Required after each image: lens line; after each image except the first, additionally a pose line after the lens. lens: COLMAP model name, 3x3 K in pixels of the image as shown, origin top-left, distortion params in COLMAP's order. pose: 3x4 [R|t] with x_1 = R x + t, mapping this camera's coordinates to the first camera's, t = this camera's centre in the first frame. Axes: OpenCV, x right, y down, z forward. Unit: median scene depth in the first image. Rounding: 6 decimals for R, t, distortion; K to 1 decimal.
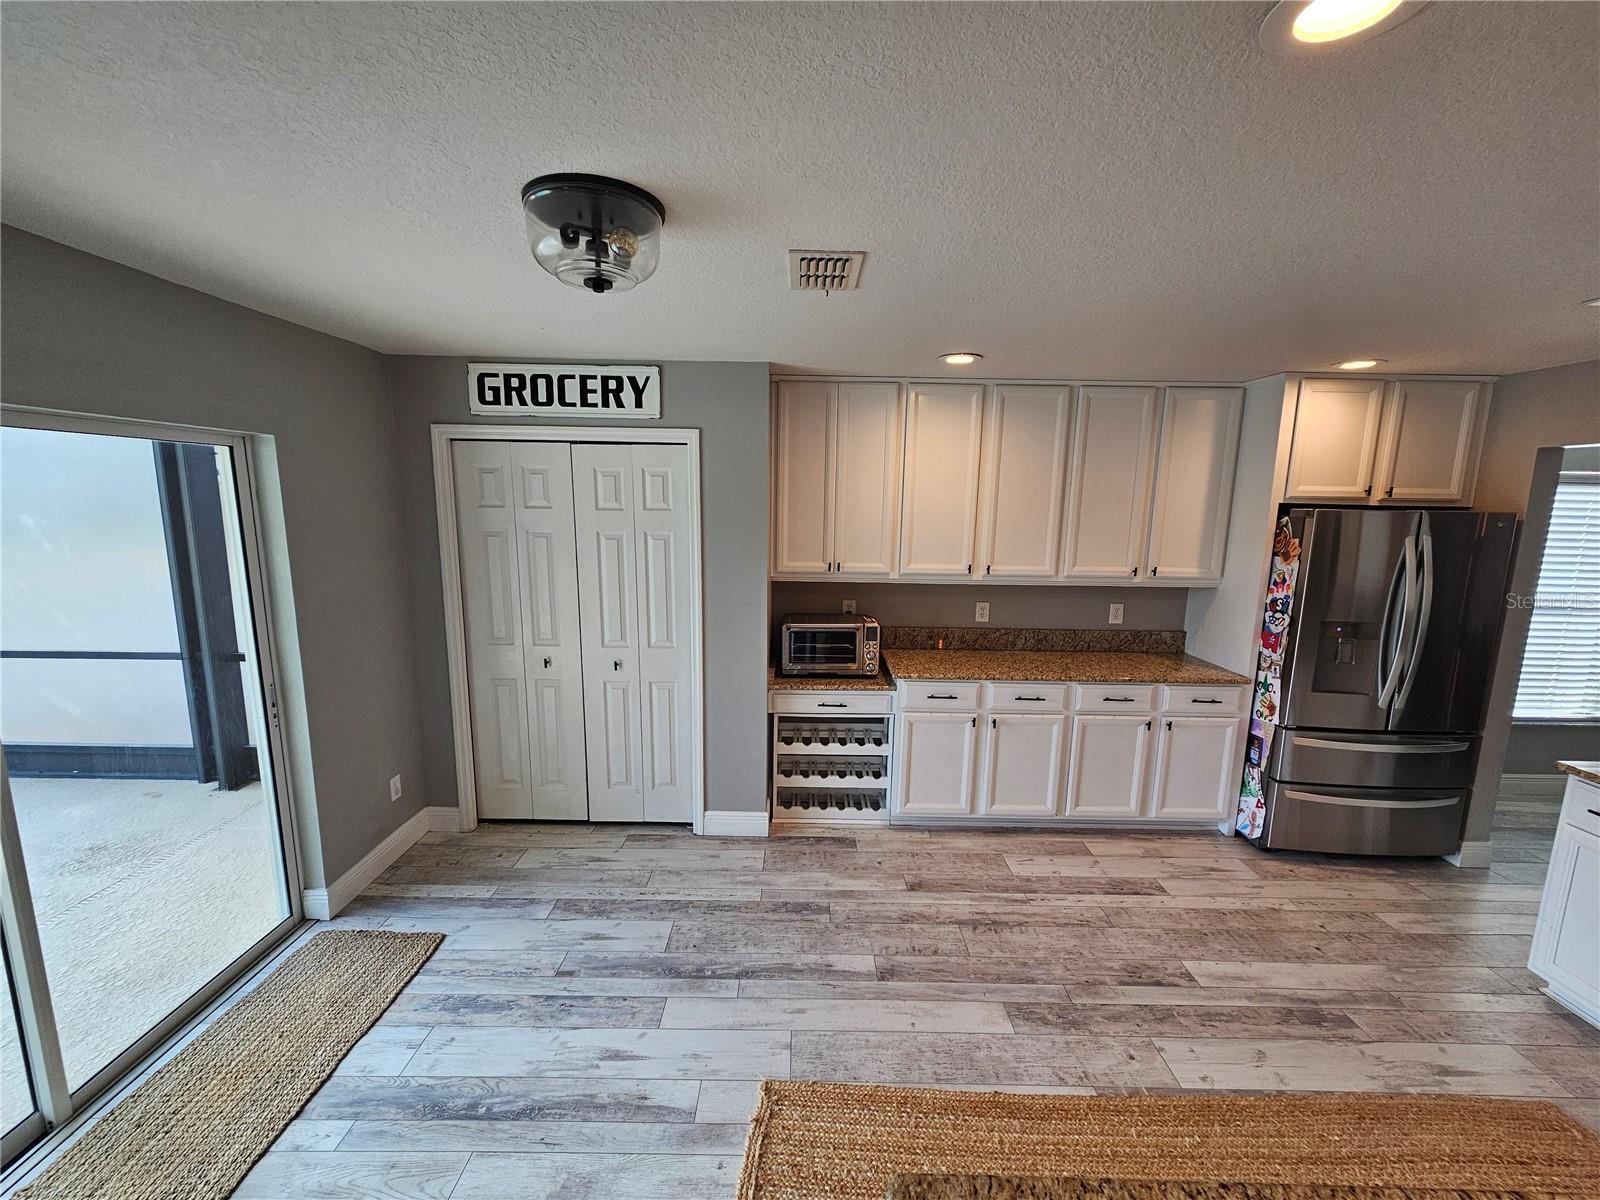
lens RADIAL K [[655.5, 0, 801.2], [0, 655.5, 606.4], [0, 0, 1]] dist [0.004640, -0.000409]
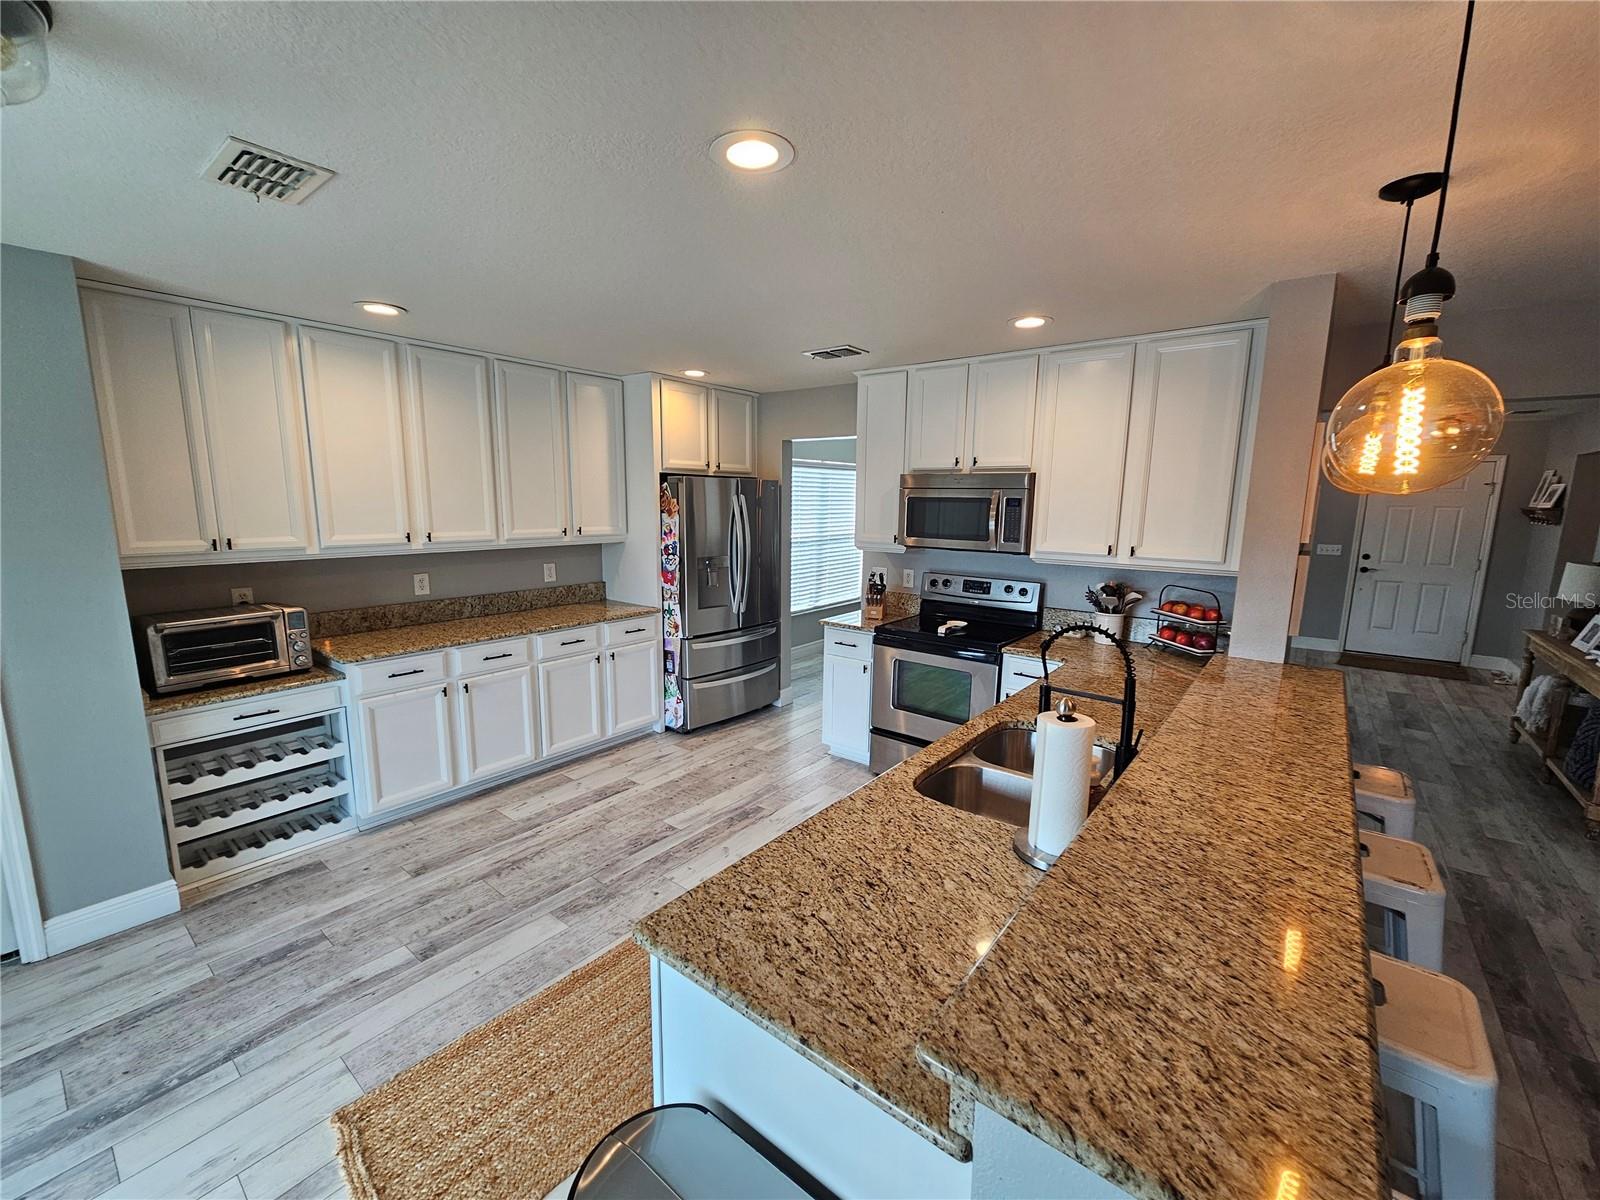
lens RADIAL K [[655.5, 0, 805.3], [0, 655.5, 604.1], [0, 0, 1]] dist [0.004640, -0.000409]
pose [[0.613495, -0.137646, 0.777610, -0.153731], [0.124335, 0.989247, 0.077014, 0.039259], [-0.779849, 0.049437, 0.624012, -0.037894]]
